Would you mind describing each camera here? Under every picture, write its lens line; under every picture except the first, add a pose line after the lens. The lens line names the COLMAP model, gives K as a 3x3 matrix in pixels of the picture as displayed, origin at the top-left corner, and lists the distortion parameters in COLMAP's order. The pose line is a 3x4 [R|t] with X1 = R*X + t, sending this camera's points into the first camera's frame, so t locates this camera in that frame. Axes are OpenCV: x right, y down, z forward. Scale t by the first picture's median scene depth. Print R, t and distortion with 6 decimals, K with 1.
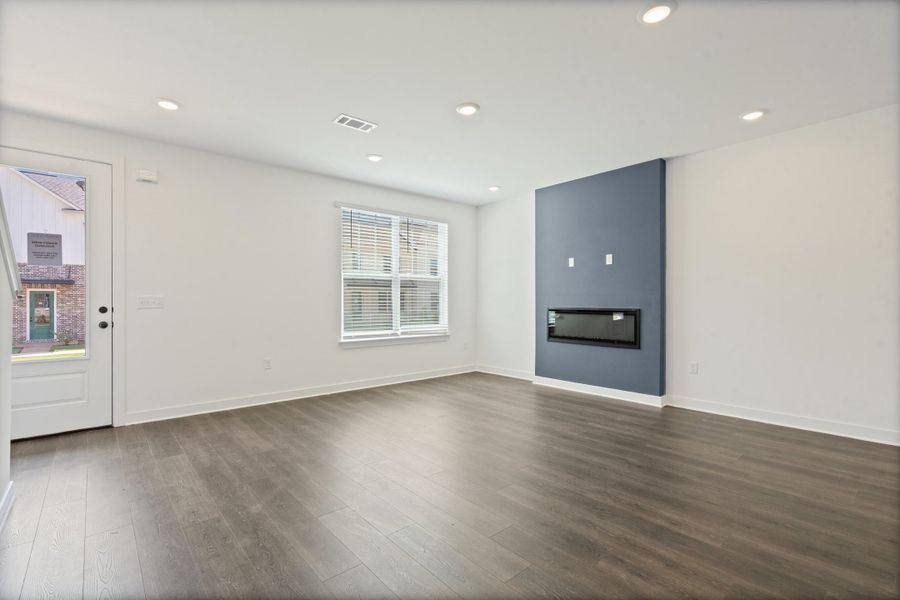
lens RADIAL K [[410.0, 0, 449.4], [0, 410.0, 303.4], [0, 0, 1]] dist [-0.001654, 0.000333]
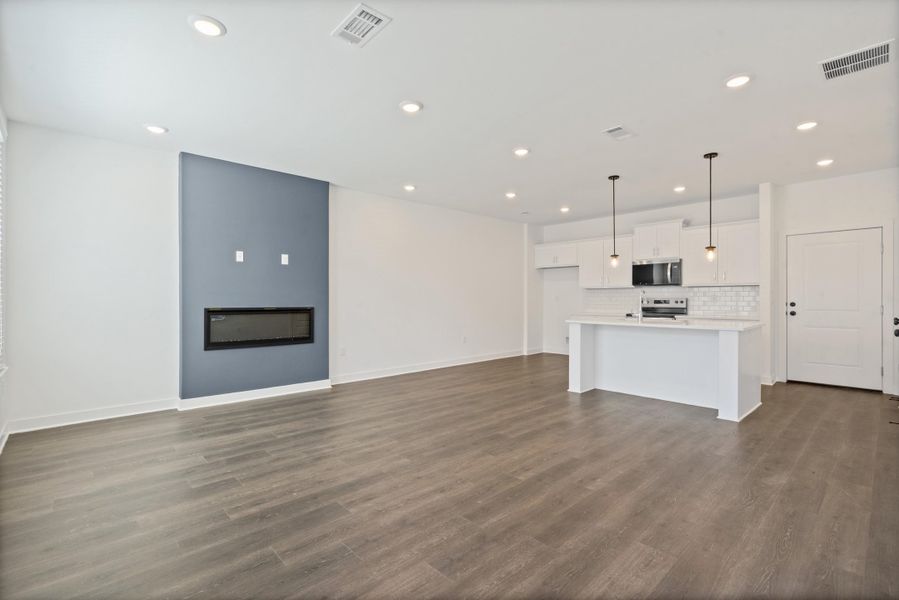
lens RADIAL K [[412.8, 0, 430.5], [0, 412.8, 300.0], [0, 0, 1]] dist [-0.001122, -0.000054]
pose [[-0.009127, 0.001730, 0.999957, -0.682709], [0.007153, 0.999973, -0.001665, -0.002485], [-0.999933, 0.007138, -0.009139, 0.684374]]
